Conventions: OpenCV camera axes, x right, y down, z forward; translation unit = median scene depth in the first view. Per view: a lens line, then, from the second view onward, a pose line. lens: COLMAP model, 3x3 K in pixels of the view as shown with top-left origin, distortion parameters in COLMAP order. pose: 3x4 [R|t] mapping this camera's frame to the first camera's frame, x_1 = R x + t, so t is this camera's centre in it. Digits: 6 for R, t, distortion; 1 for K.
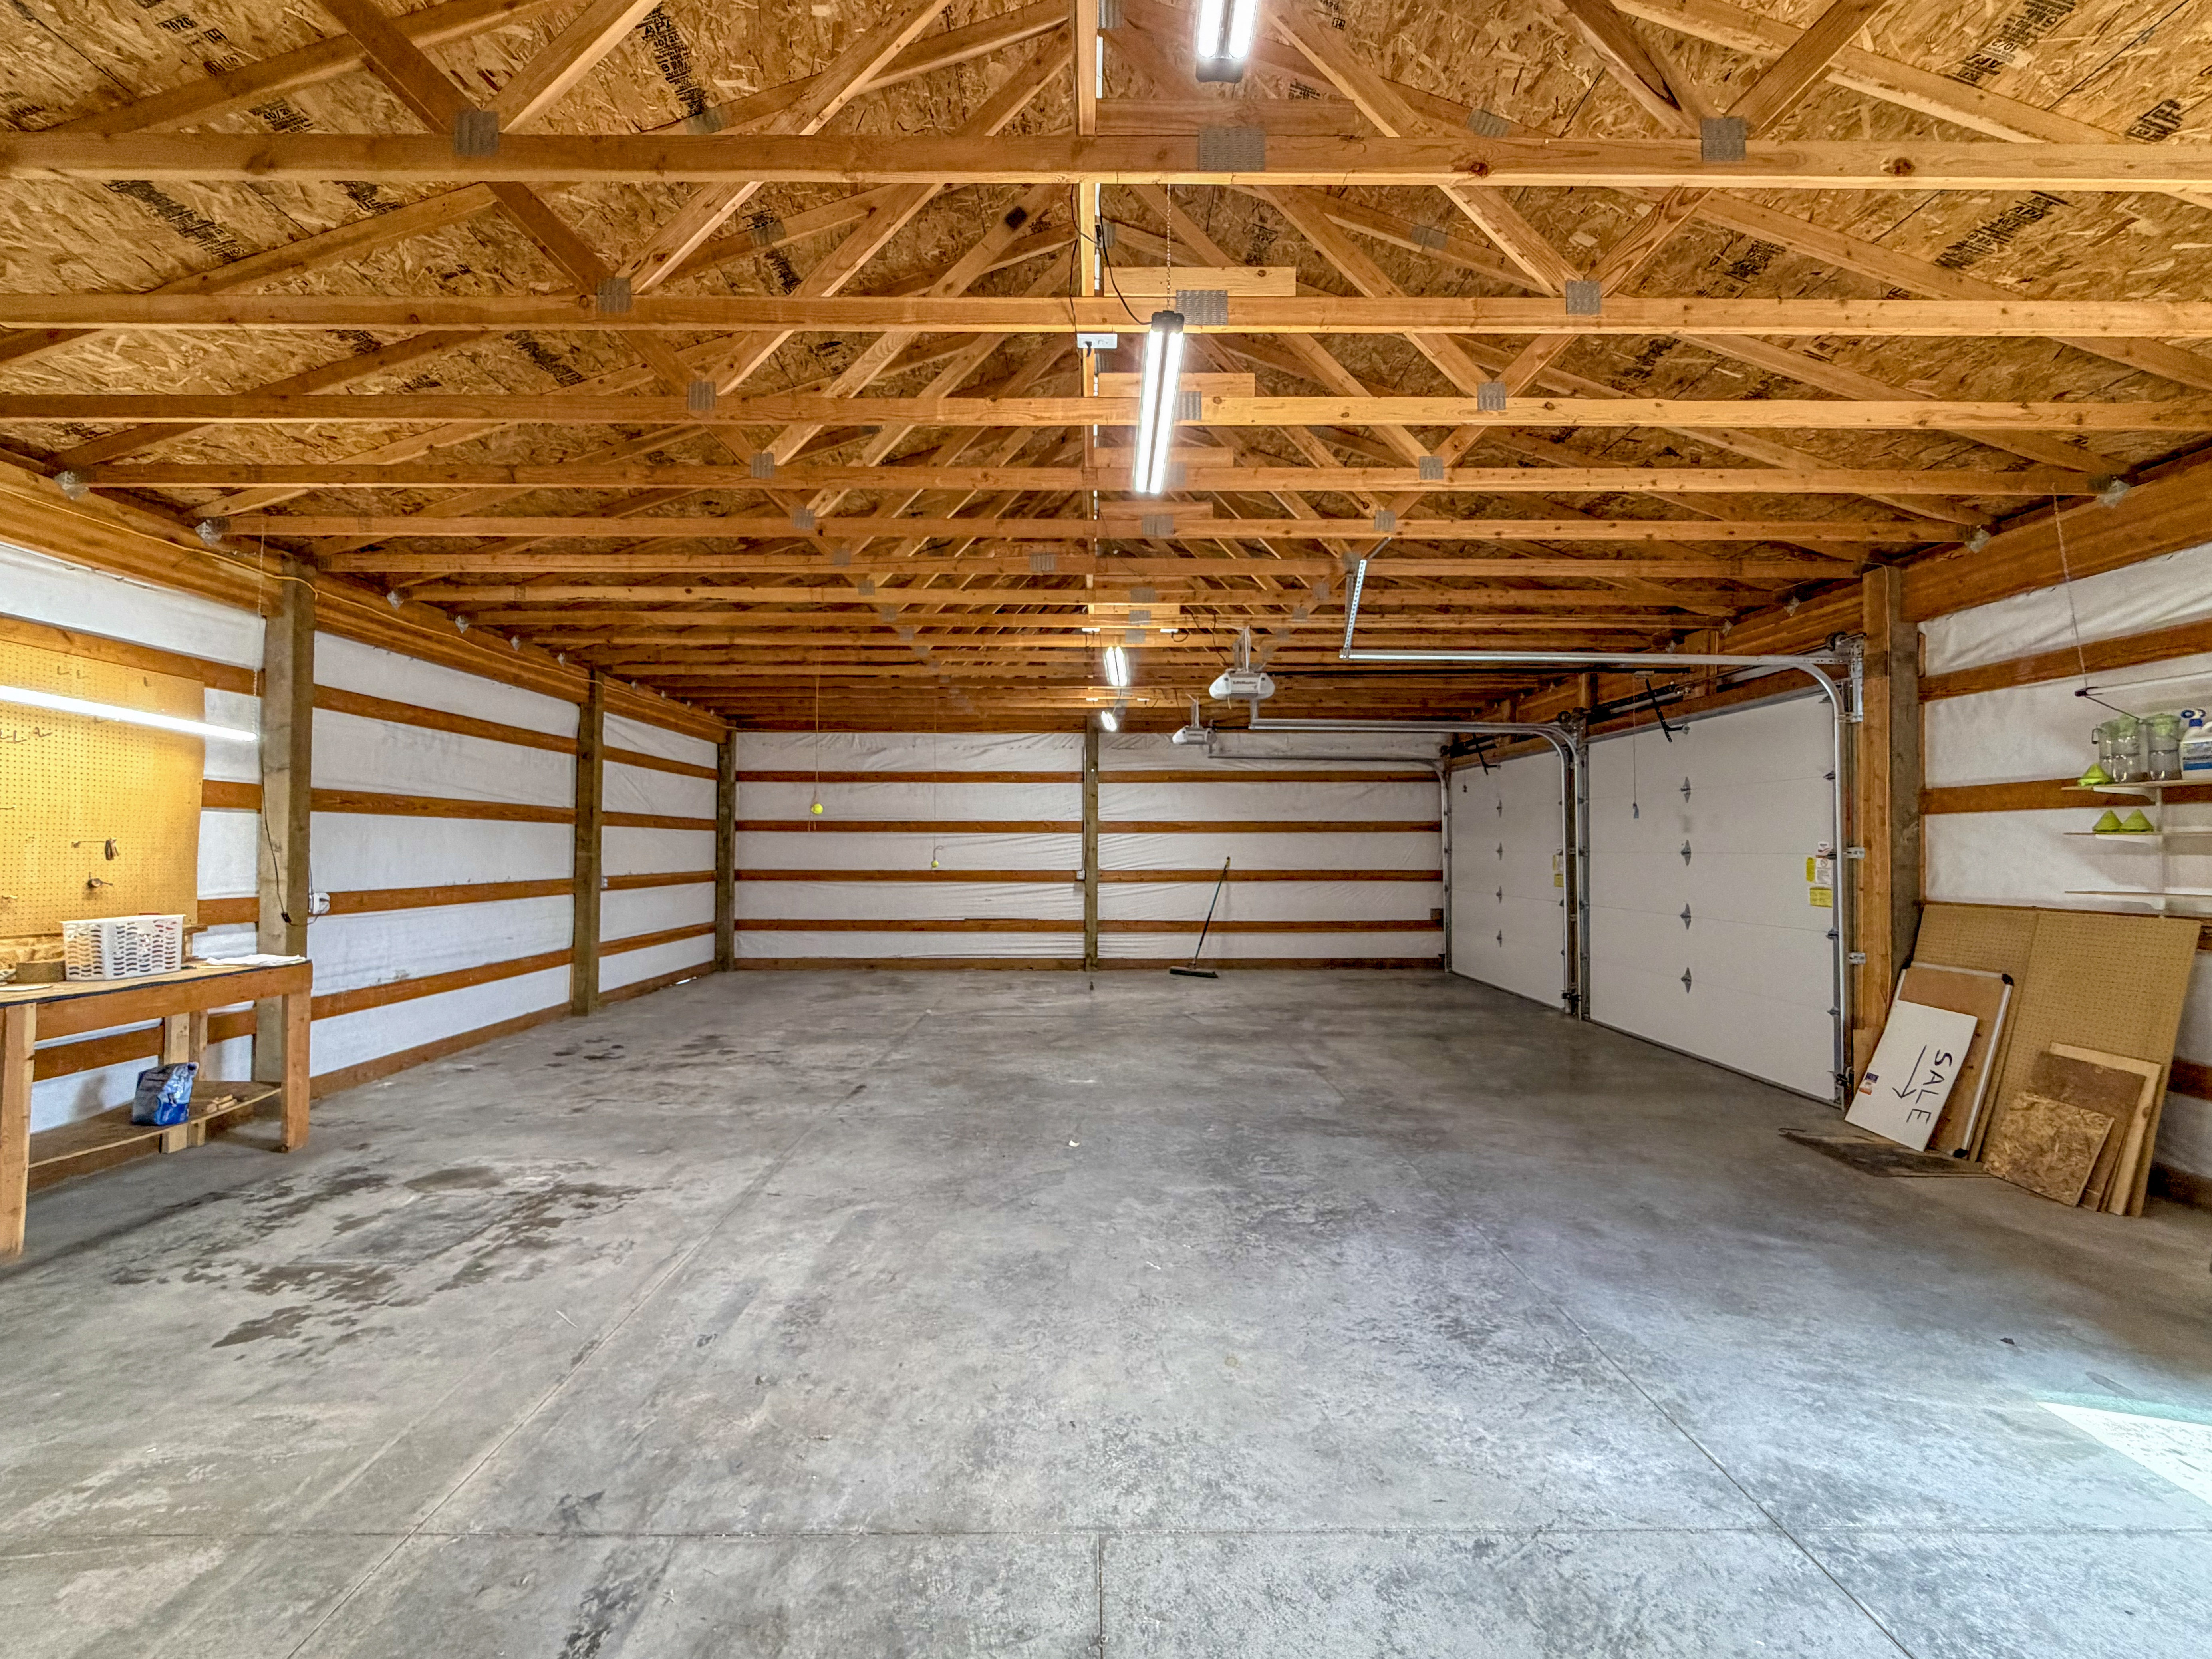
lens RADIAL K [[916.9, 0, 1096.1], [0, 916.9, 828.6], [0, 0, 1]] dist [0.001061, 0.000181]
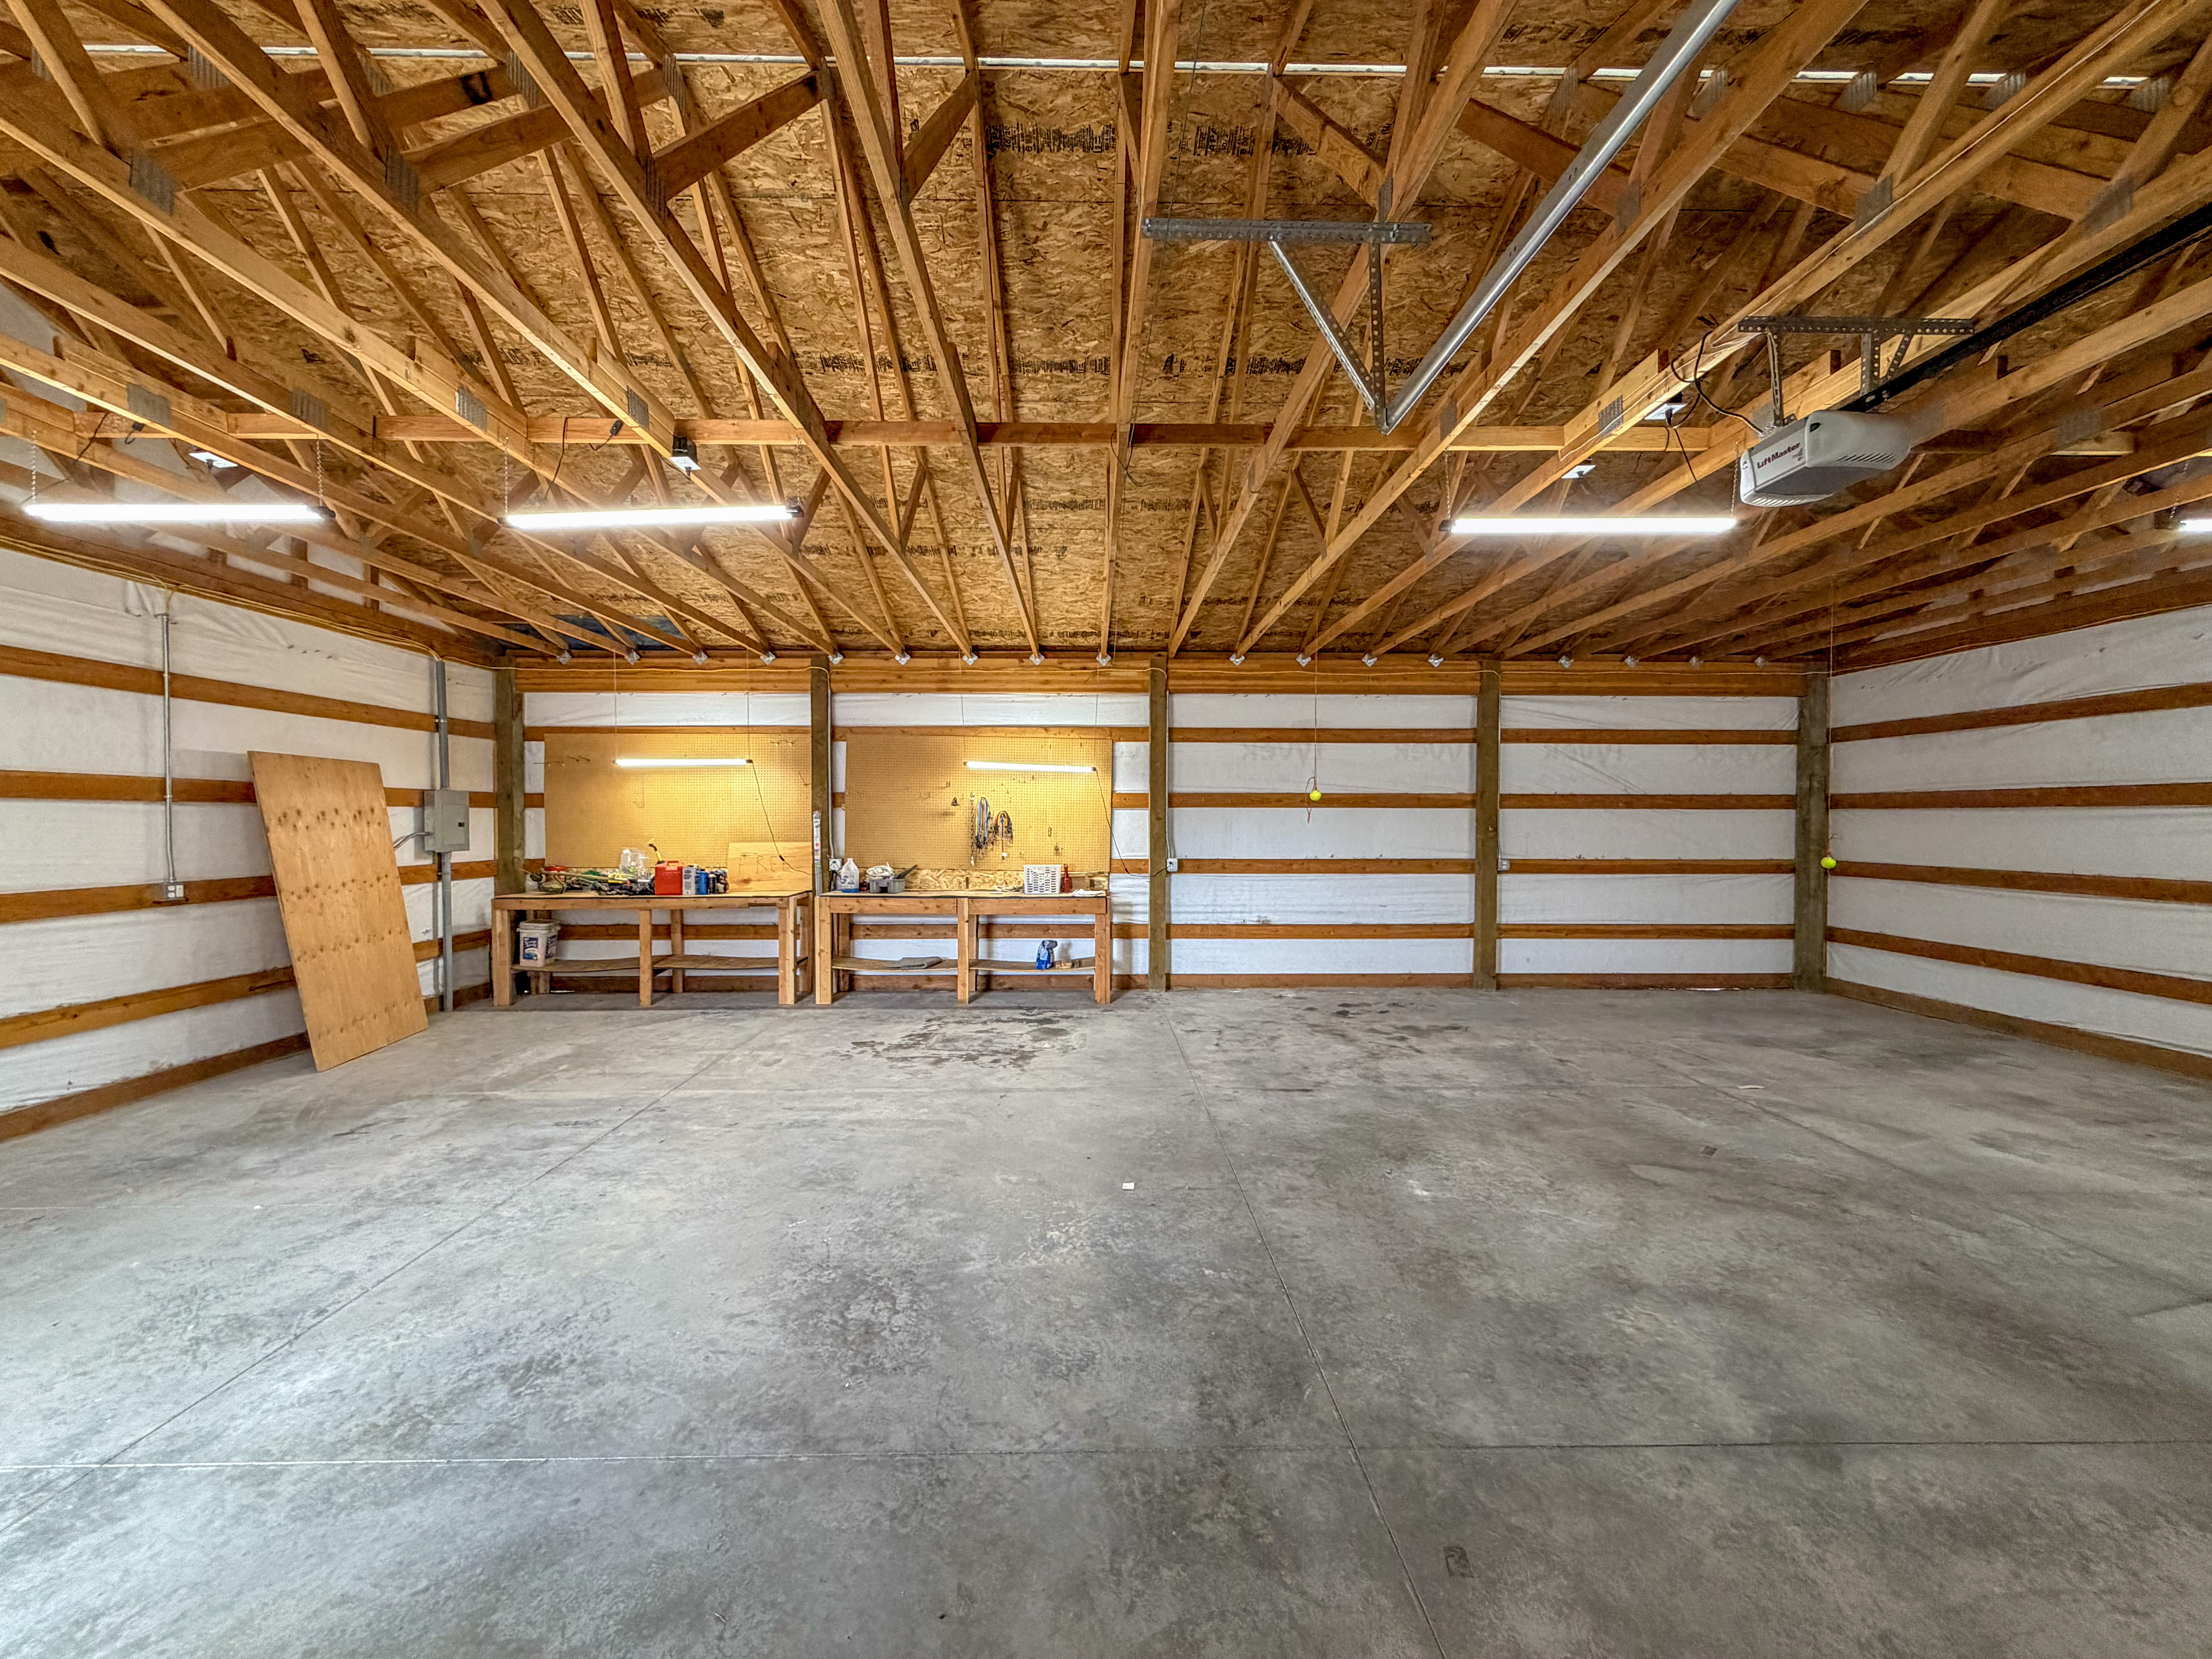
lens RADIAL K [[884.9, 0, 1099.8], [0, 884.9, 833.0], [0, 0, 1]] dist [-0.001267, 0.000235]
pose [[0.012038, 0.013157, -0.999841, 0.922503], [0.020198, 0.999706, 0.013398, 0.001855], [0.999724, -0.020356, 0.011769, 1.120133]]
